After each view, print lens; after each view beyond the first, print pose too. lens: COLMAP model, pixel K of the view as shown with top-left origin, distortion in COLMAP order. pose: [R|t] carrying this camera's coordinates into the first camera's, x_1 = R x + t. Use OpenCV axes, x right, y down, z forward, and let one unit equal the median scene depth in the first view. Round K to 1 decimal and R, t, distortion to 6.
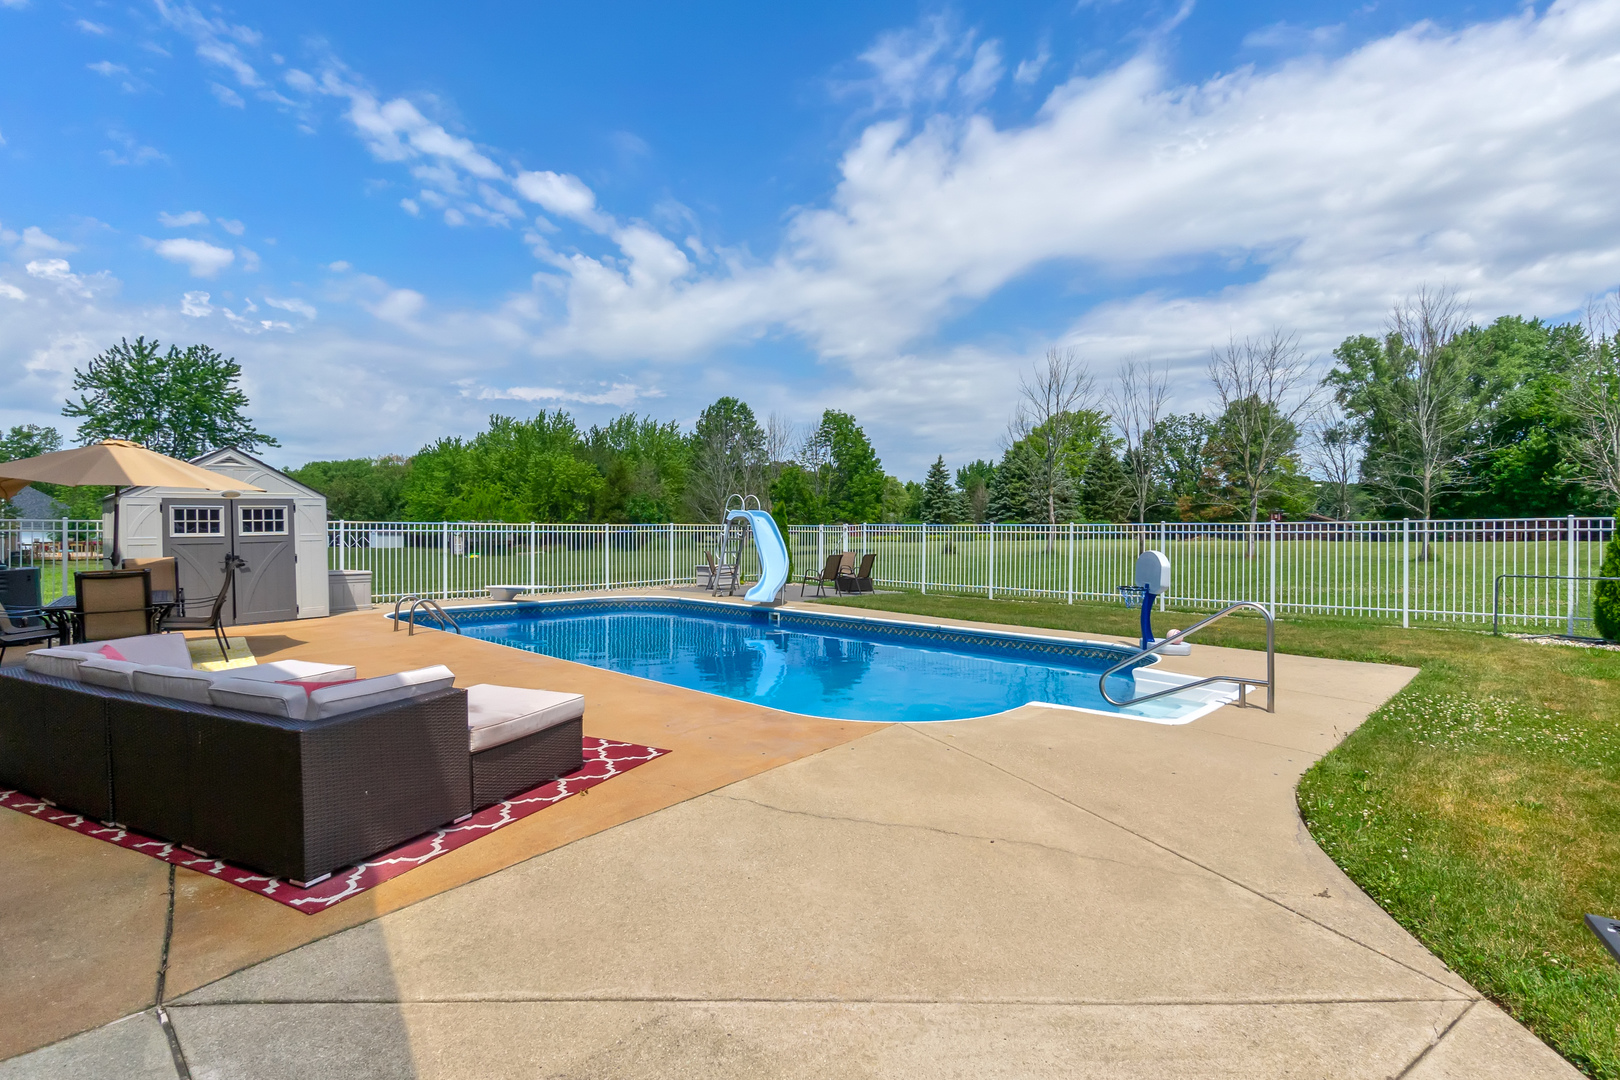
lens RADIAL K [[785.0, 0, 808.6], [0, 785.0, 537.9], [0, 0, 1]] dist [-0.002757, -0.000507]
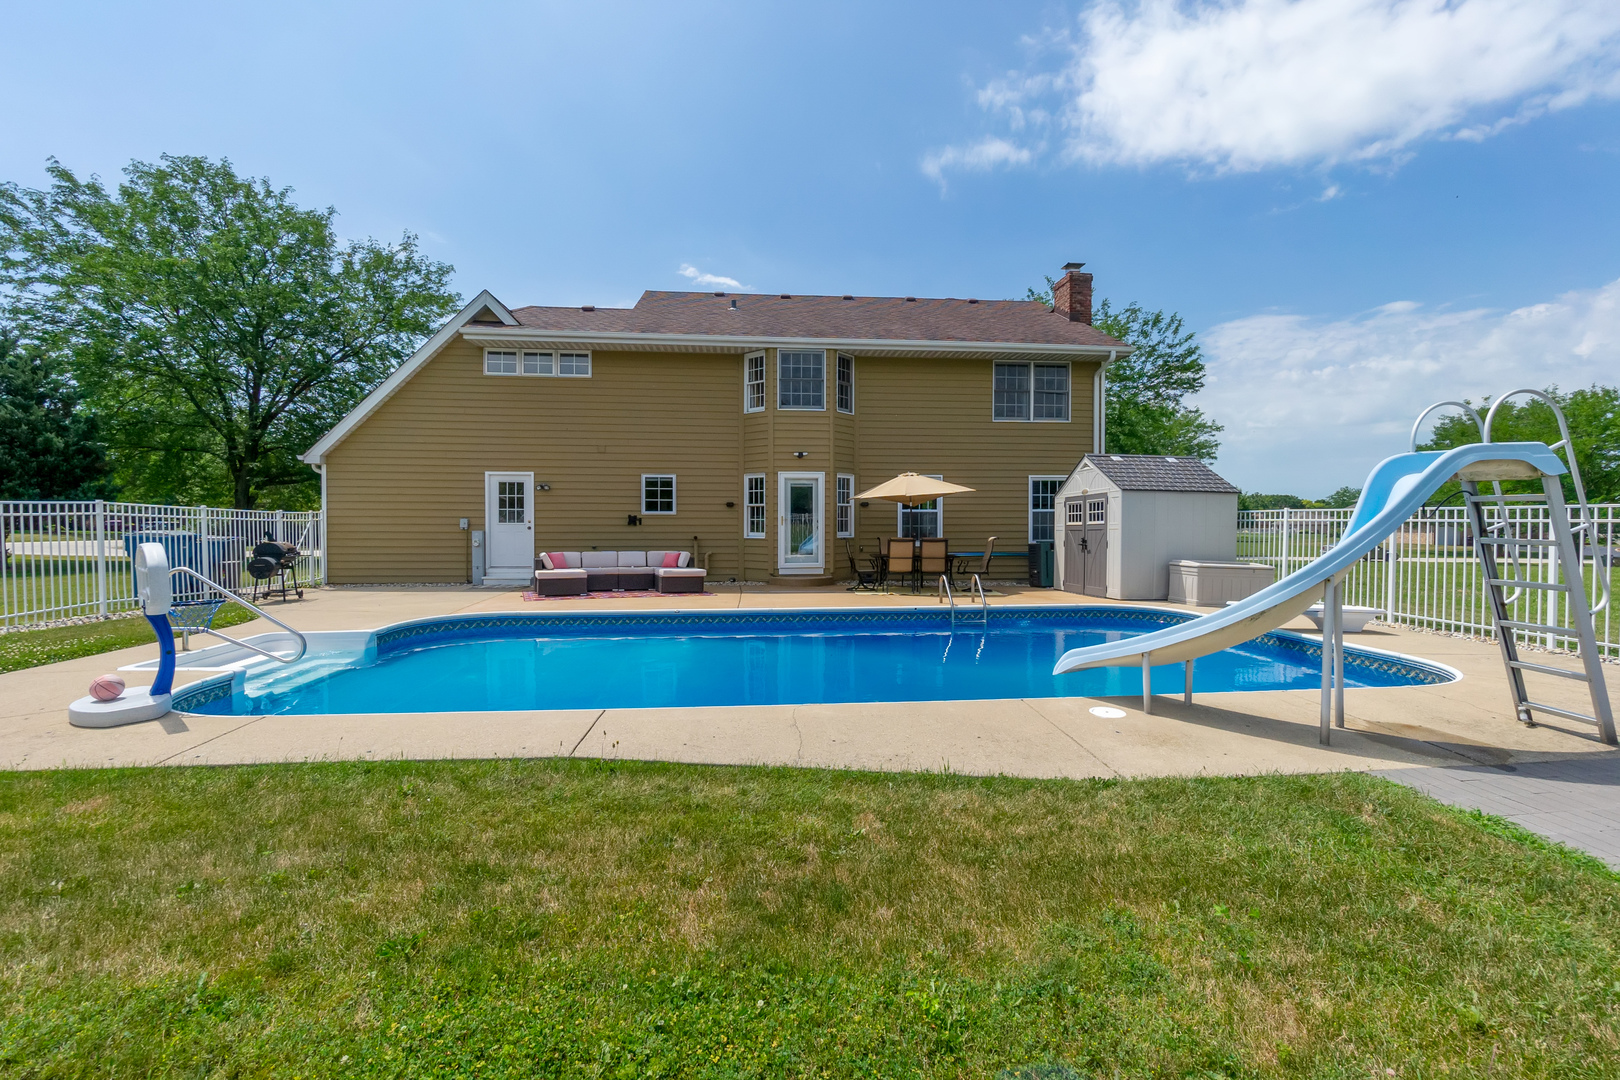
lens RADIAL K [[670.6, 0, 815.1], [0, 670.6, 534.1], [0, 0, 1]] dist [-0.013046, 0.000859]
pose [[-0.616939, 0.012591, -0.786910, 0.327964], [-0.011622, 0.999617, 0.025107, -0.007113], [0.786925, 0.024635, -0.616556, 1.106212]]
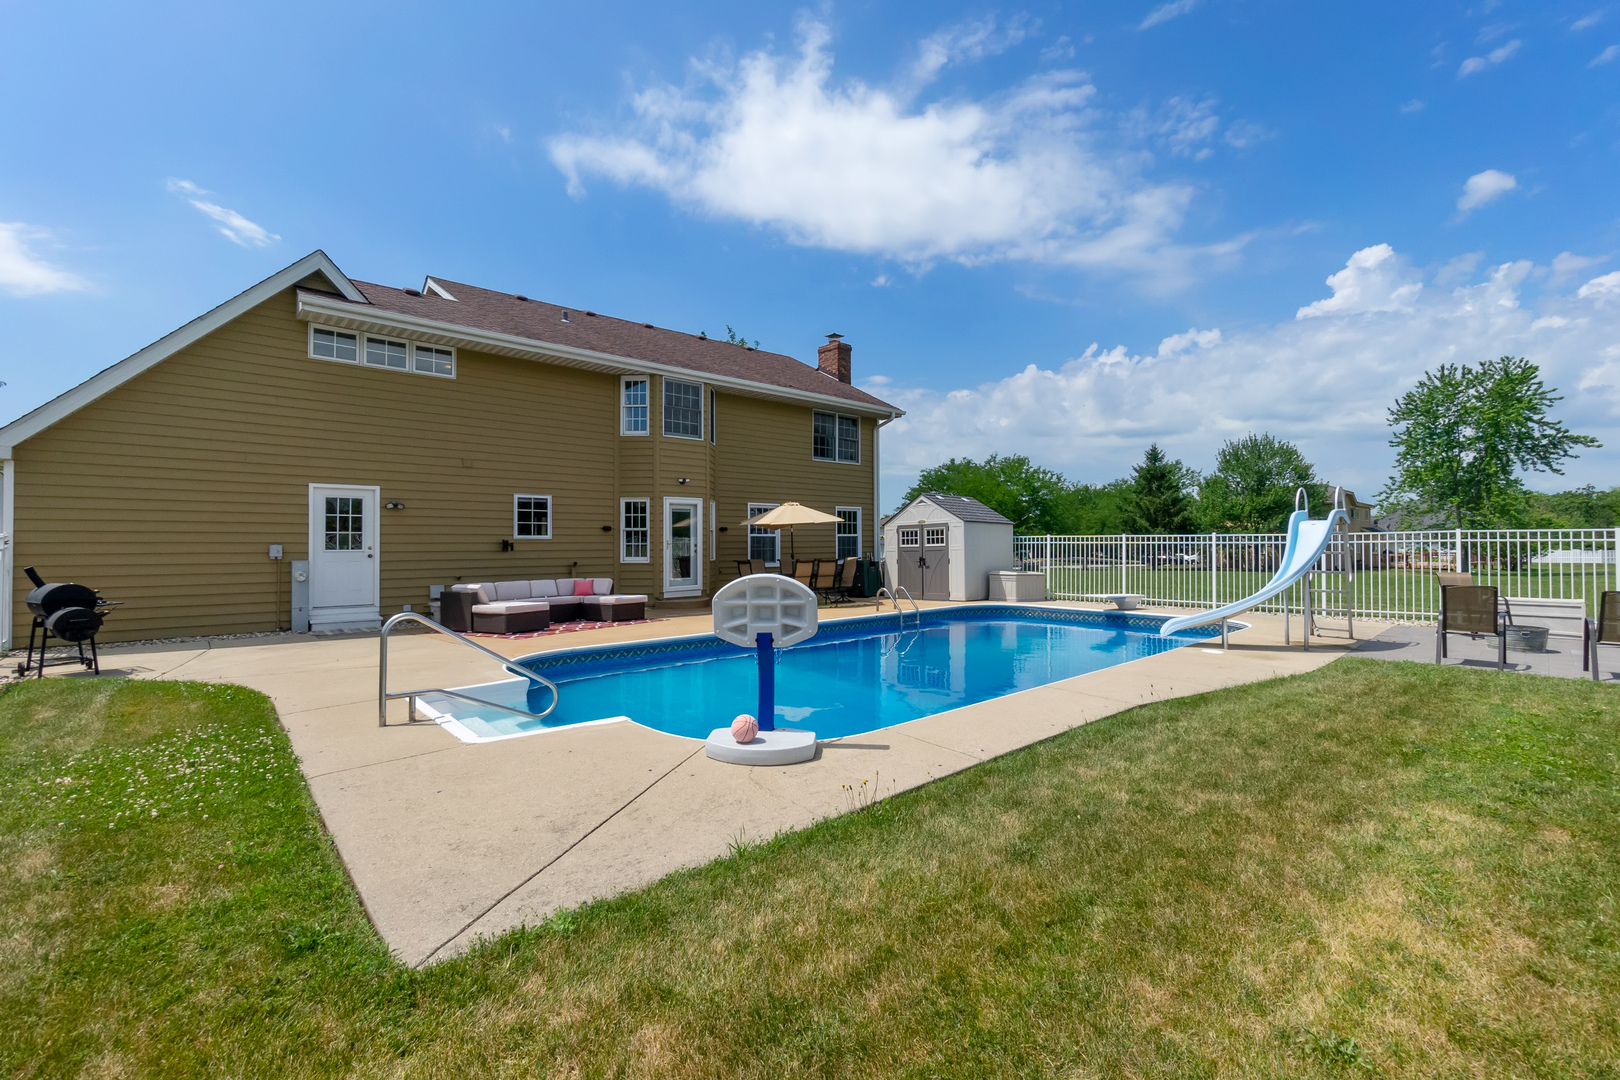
lens RADIAL K [[720.5, 0, 811.0], [0, 720.5, 535.5], [0, 0, 1]] dist [0.015680, 0.000072]
pose [[-0.032072, -0.013180, -0.999399, 0.674444], [-0.007606, 0.999887, -0.012943, -0.003485], [0.999457, 0.007186, -0.032169, 0.676936]]
